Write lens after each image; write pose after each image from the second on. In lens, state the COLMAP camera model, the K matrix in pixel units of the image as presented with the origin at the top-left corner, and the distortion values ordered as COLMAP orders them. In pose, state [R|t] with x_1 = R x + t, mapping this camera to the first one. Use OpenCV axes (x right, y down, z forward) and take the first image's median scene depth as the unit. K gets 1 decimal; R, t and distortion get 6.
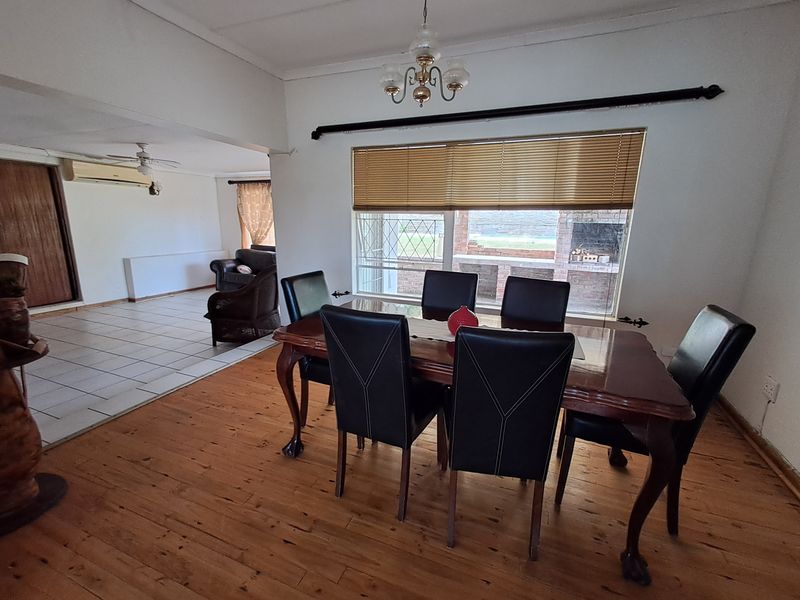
lens RADIAL K [[362.6, 0, 396.2], [0, 362.6, 302.7], [0, 0, 1]] dist [0.000030, 0.001130]
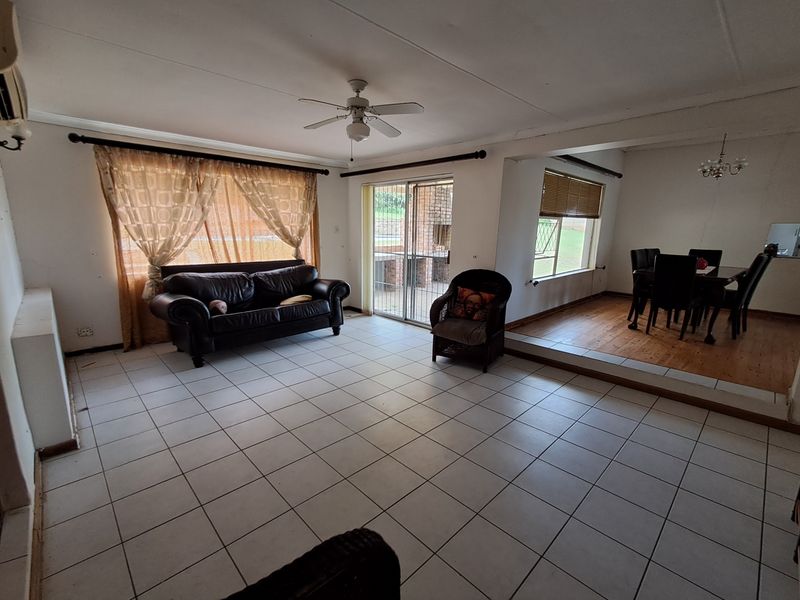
lens RADIAL K [[362.6, 0, 396.2], [0, 362.6, 302.7], [0, 0, 1]] dist [0.000030, 0.001130]
pose [[0.400943, -0.198065, 0.894436, -1.183790], [0.196713, 0.972188, 0.127103, -0.170839], [-0.894734, 0.124986, 0.428754, 0.732193]]
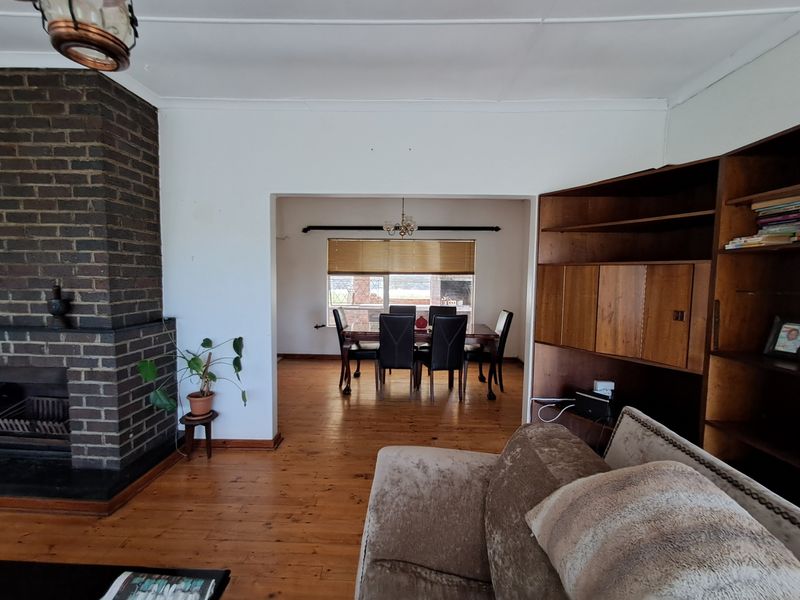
lens RADIAL K [[362.6, 0, 396.2], [0, 362.6, 302.7], [0, 0, 1]] dist [0.000030, 0.001130]
pose [[0.931092, -0.026786, 0.363799, -0.337293], [0.083002, 0.986697, -0.139782, 0.099663], [-0.355216, 0.160346, 0.920929, -0.471286]]
